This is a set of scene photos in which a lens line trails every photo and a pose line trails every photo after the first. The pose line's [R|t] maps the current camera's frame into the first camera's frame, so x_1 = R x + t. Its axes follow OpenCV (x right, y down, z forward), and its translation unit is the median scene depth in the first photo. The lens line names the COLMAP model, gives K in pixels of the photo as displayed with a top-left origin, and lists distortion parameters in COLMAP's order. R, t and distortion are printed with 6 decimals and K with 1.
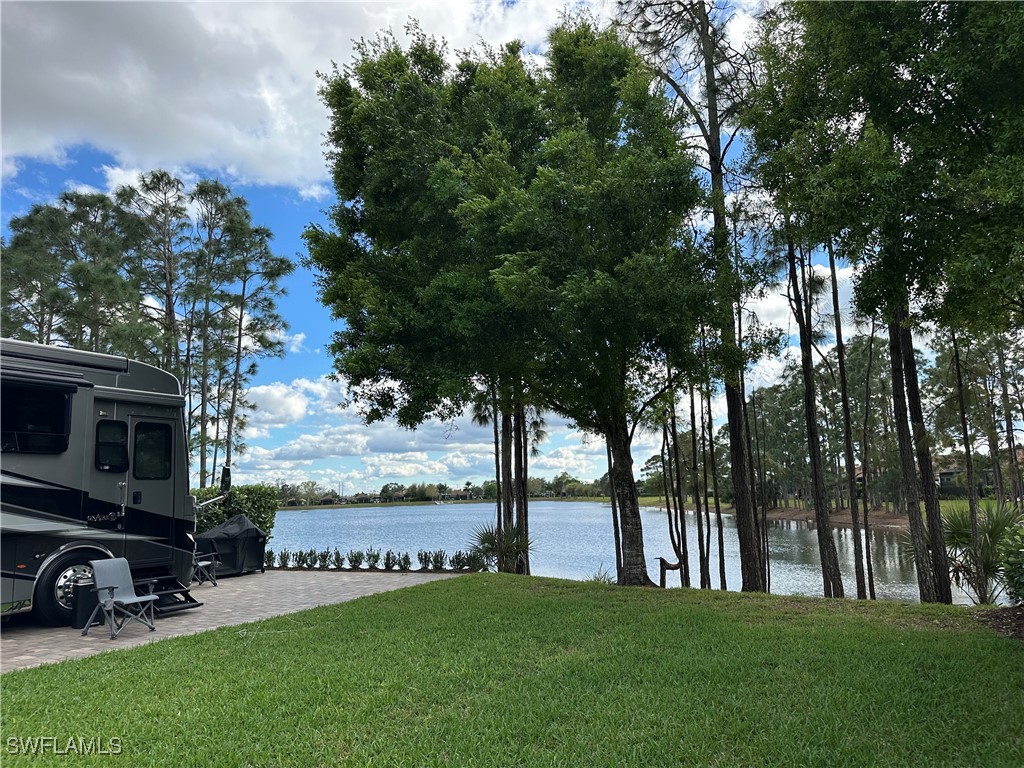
lens RADIAL K [[700.7, 0, 515.8], [0, 700.7, 388.1], [0, 0, 1]] dist [0.071294, -0.082683]
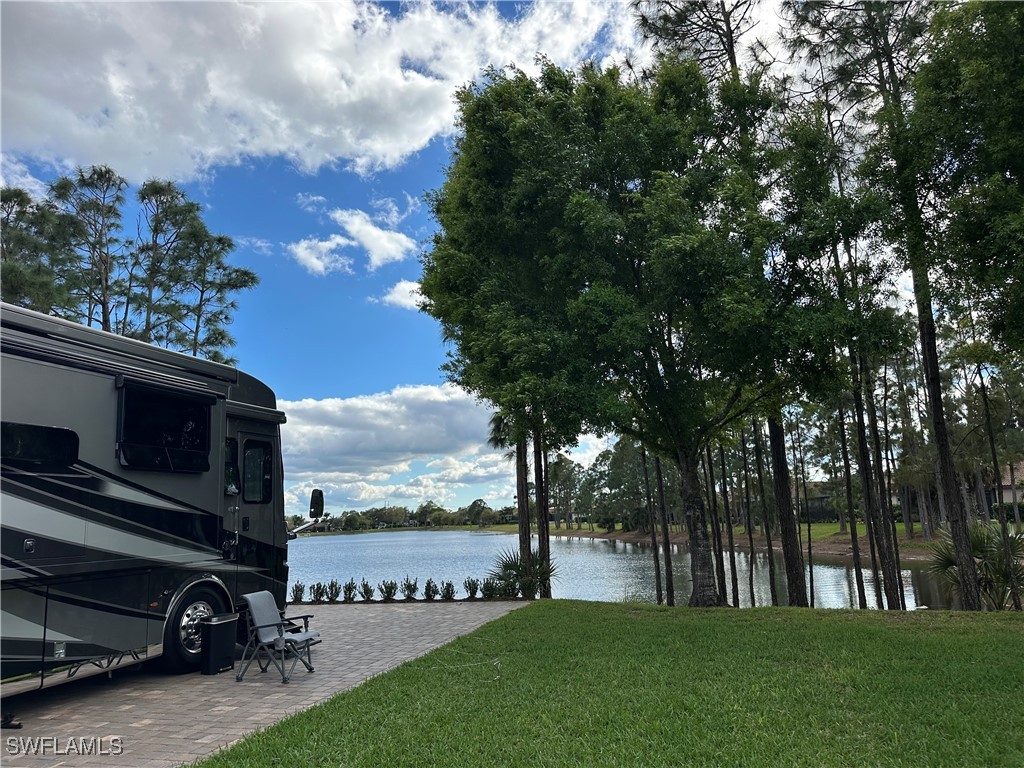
lens RADIAL K [[700.7, 0, 524.9], [0, 700.7, 377.3], [0, 0, 1]] dist [0.071294, -0.082683]
pose [[0.978061, 0.027360, 0.206512, -0.245330], [-0.016067, 0.998292, -0.056163, 0.008546], [-0.207696, 0.051613, 0.976831, 0.024303]]
